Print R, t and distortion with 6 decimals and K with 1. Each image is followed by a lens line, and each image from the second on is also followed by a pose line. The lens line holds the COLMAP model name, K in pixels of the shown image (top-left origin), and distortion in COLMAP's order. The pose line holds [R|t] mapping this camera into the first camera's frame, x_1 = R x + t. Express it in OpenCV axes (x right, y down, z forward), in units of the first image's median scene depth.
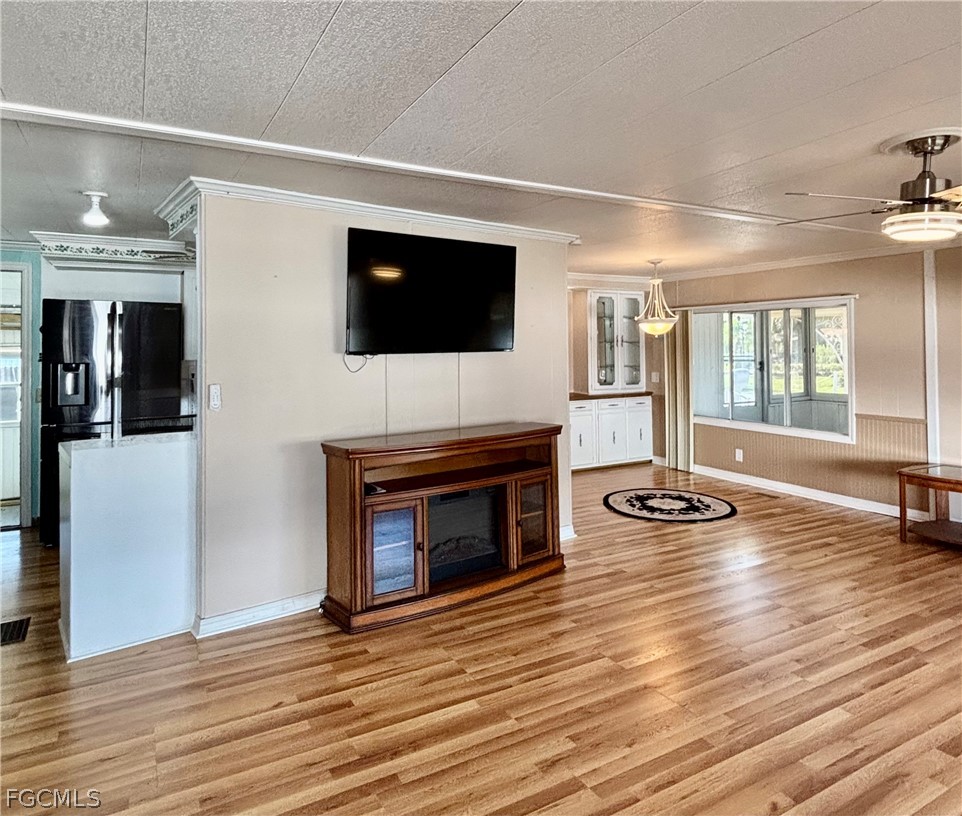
lens RADIAL K [[623.2, 0, 465.7], [0, 623.2, 335.4], [0, 0, 1]] dist [-0.017796, -0.000908]
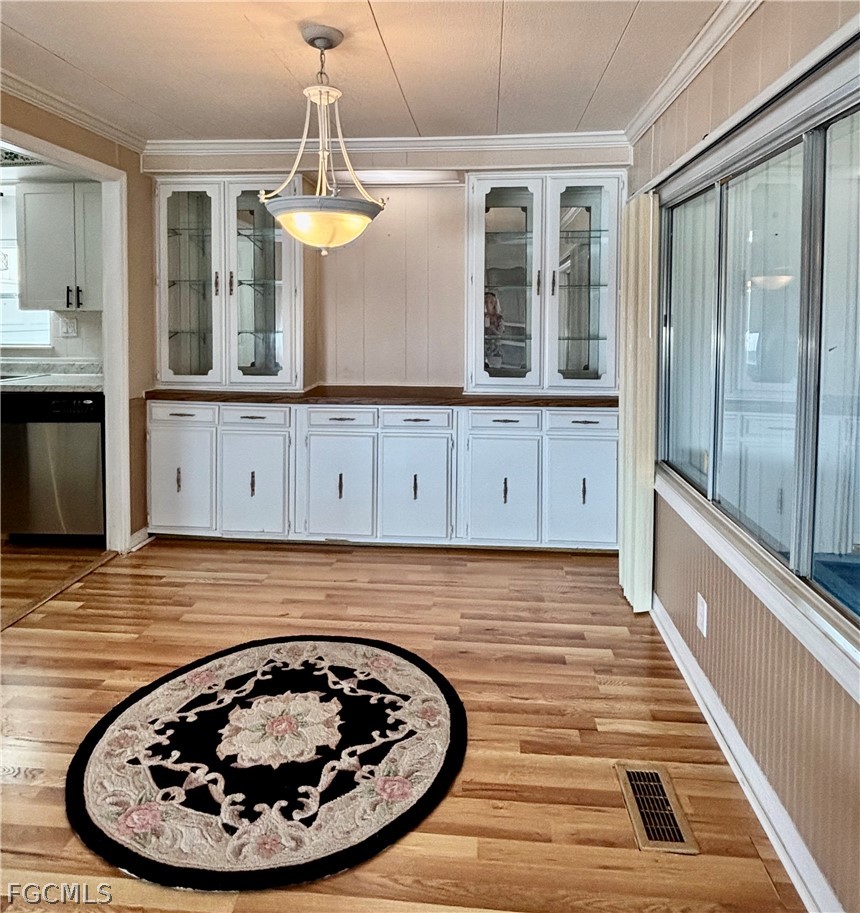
lens RADIAL K [[644.7, 0, 430.5], [0, 644.7, 339.0], [0, 0, 1]] dist [-0.003337, 0.003773]
pose [[0.836867, 0.027853, -0.546698, 0.609017], [0.004006, 0.998366, 0.056998, 0.032161], [0.547392, -0.049890, 0.835388, 0.778993]]
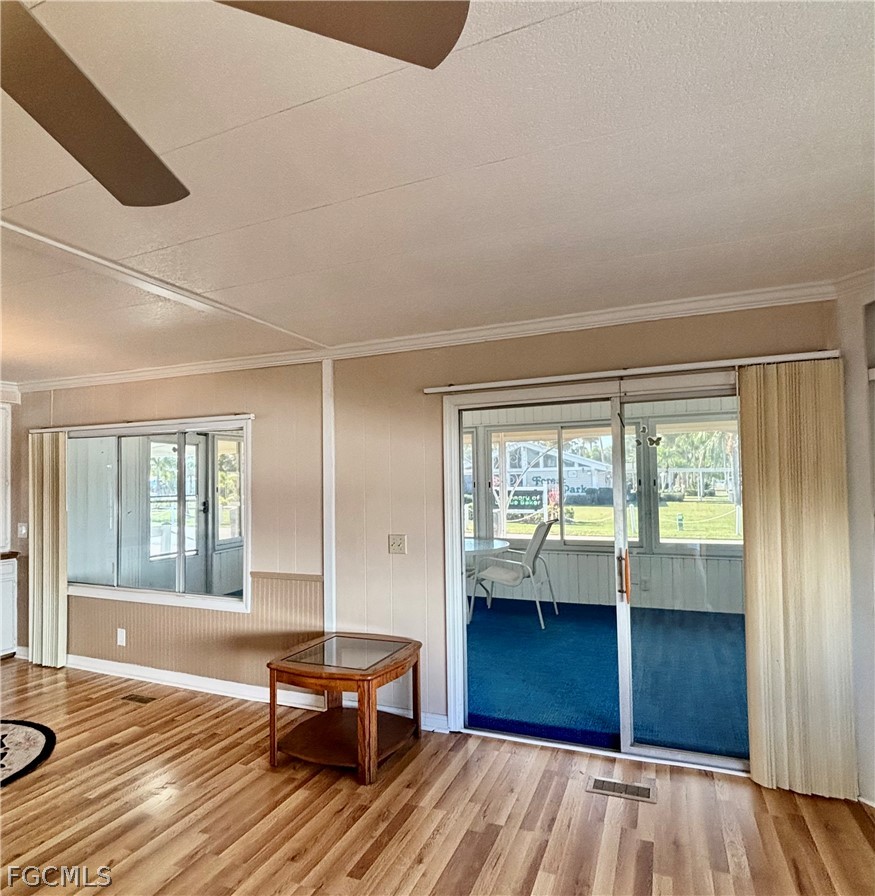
lens RADIAL K [[555.6, 0, 435.4], [0, 555.6, 471.1], [0, 0, 1]] dist [0.000607, 0.001797]
pose [[0.773935, 0.008554, 0.633207, 0.379736], [-0.003995, 0.999955, -0.008624, 0.008129], [-0.633252, 0.004145, 0.773934, 0.336118]]
